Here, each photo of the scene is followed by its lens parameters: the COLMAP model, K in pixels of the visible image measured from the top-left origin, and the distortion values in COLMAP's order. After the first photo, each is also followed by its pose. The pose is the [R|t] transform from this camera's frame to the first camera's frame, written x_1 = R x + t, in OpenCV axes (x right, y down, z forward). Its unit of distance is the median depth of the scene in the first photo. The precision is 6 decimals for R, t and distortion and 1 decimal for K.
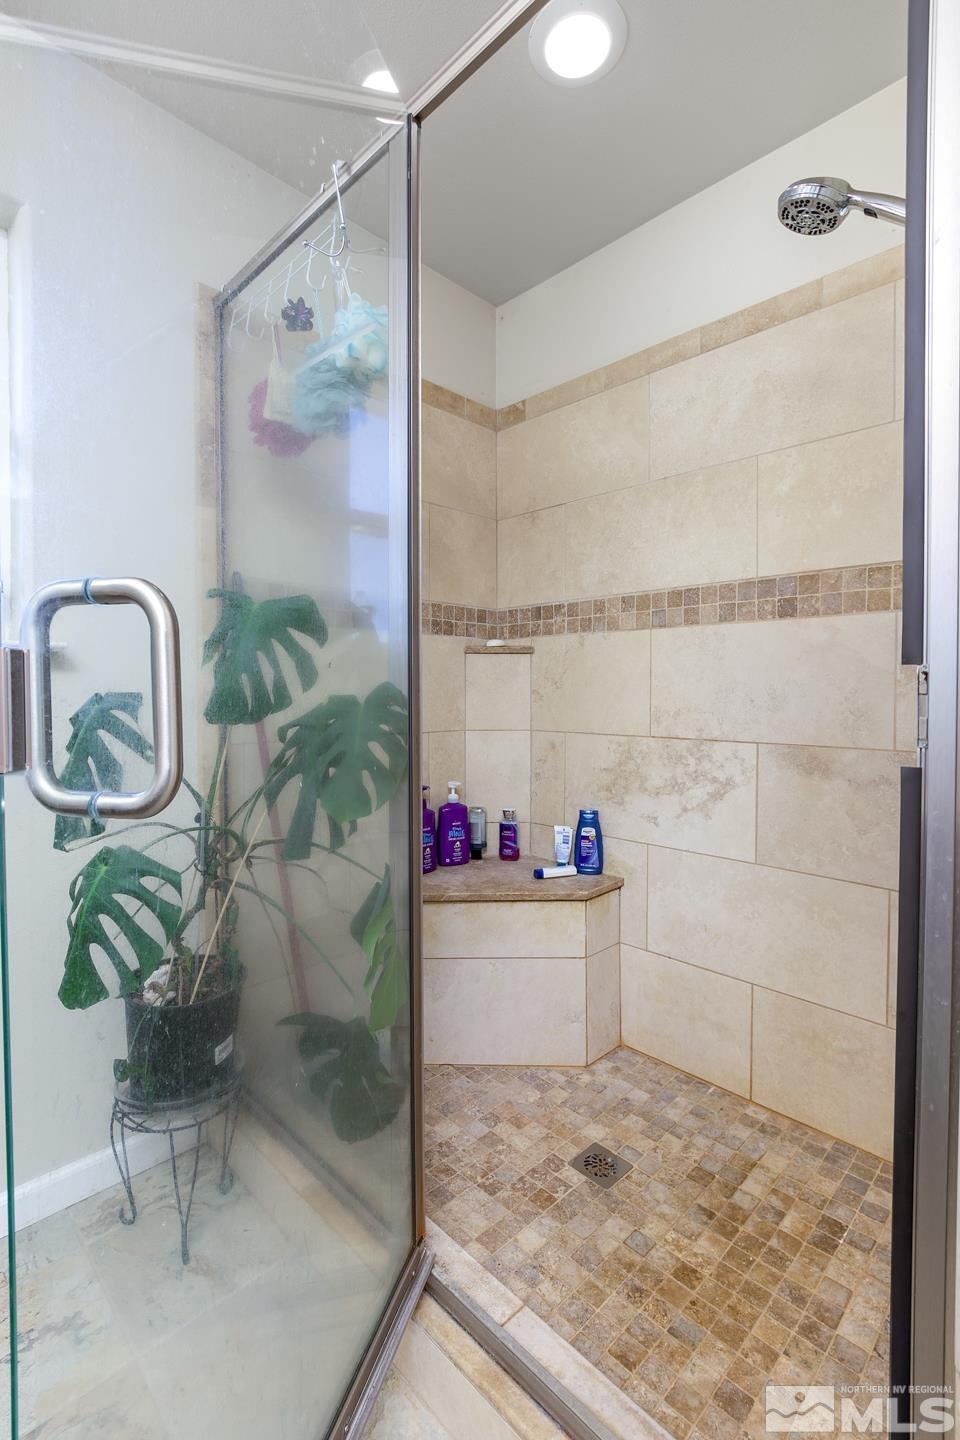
lens RADIAL K [[656.8, 0, 470.9], [0, 656.8, 689.3], [0, 0, 1]] dist [0.011627, -0.000112]
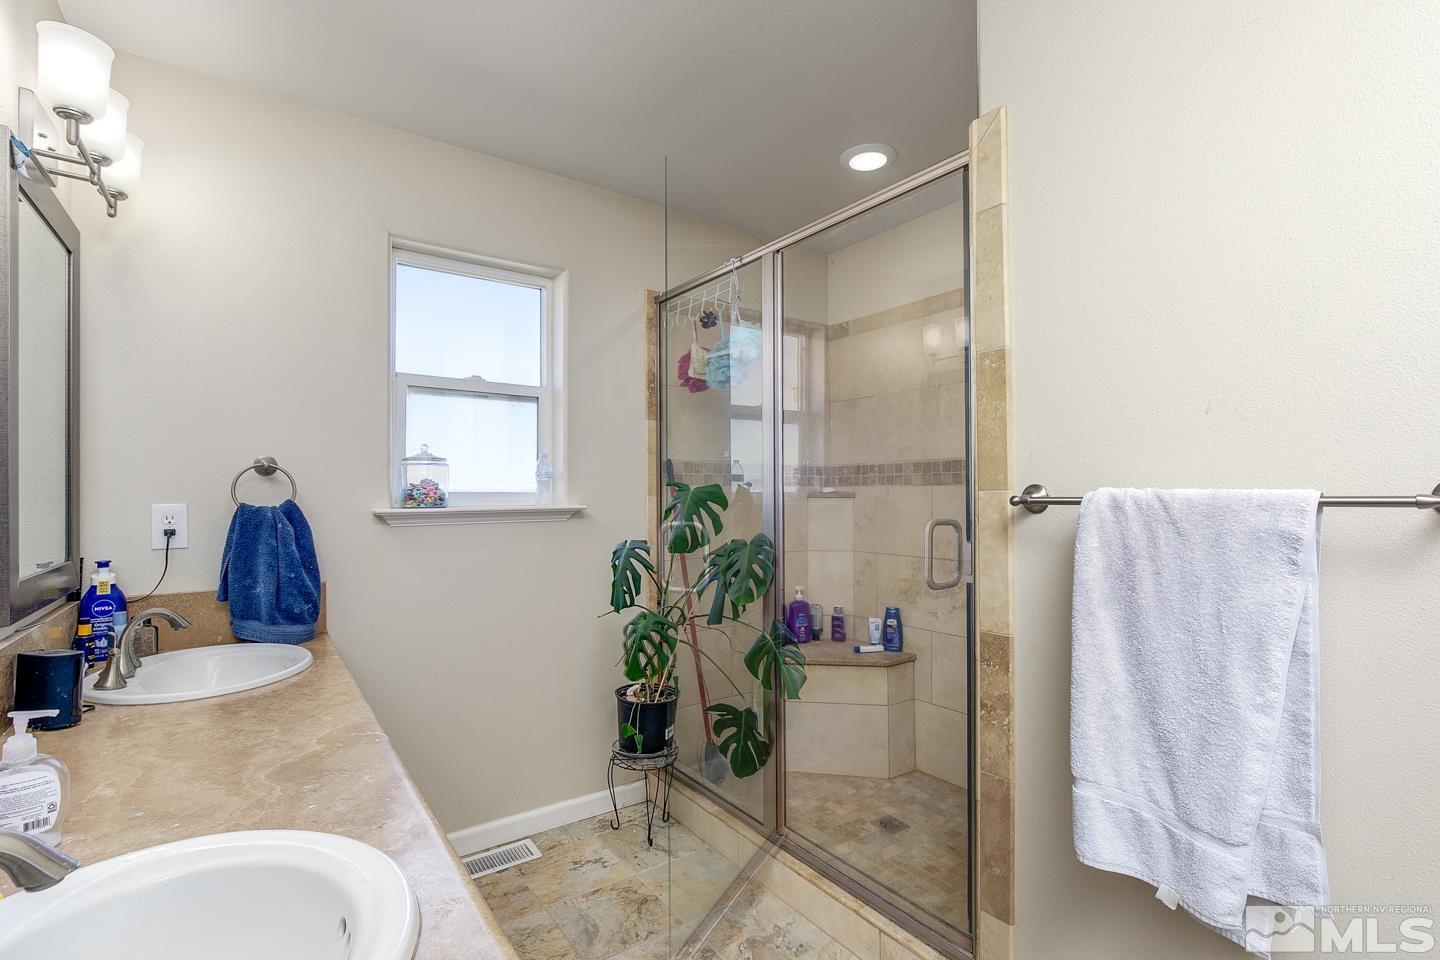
lens RADIAL K [[673.7, 0, 720.0], [0, 673.7, 480.0], [0, 0, 1]] dist [-0.005413, -0.000039]
pose [[0.988416, -0.002848, -0.151742, 0.030898], [0.000514, 0.999881, -0.015419, -0.082267], [0.151768, 0.015162, 0.988300, -0.583811]]
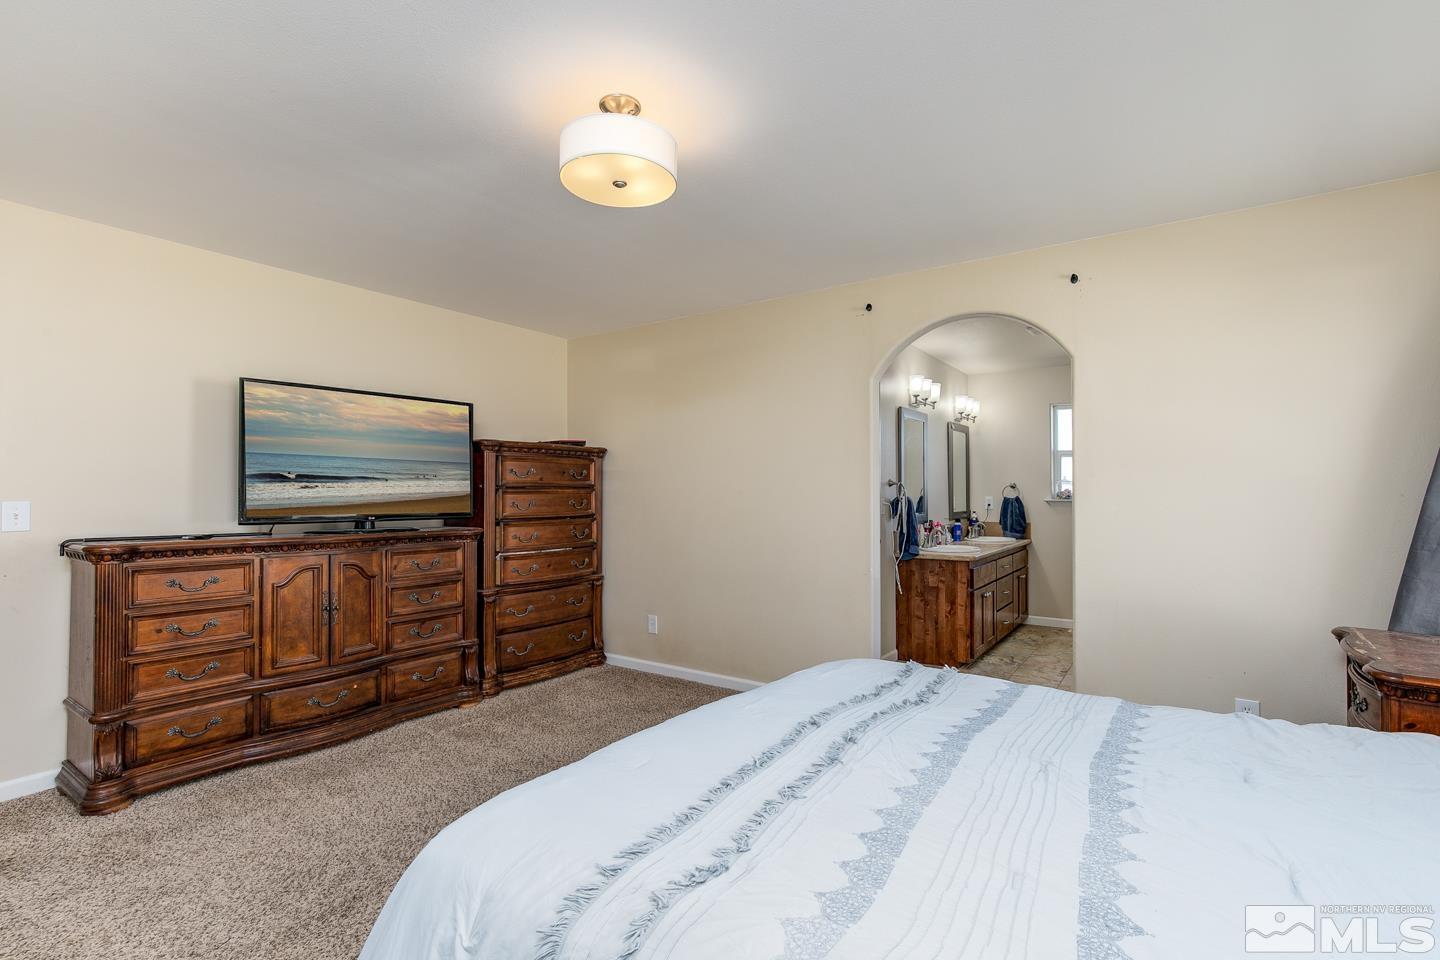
lens RADIAL K [[673.7, 0, 720.0], [0, 673.7, 480.0], [0, 0, 1]] dist [-0.005413, -0.000039]
pose [[0.187297, -0.009651, -0.982256, 2.373858], [-0.007022, 0.999913, -0.011164, -0.101897], [0.982278, 0.008989, 0.187213, -1.825959]]
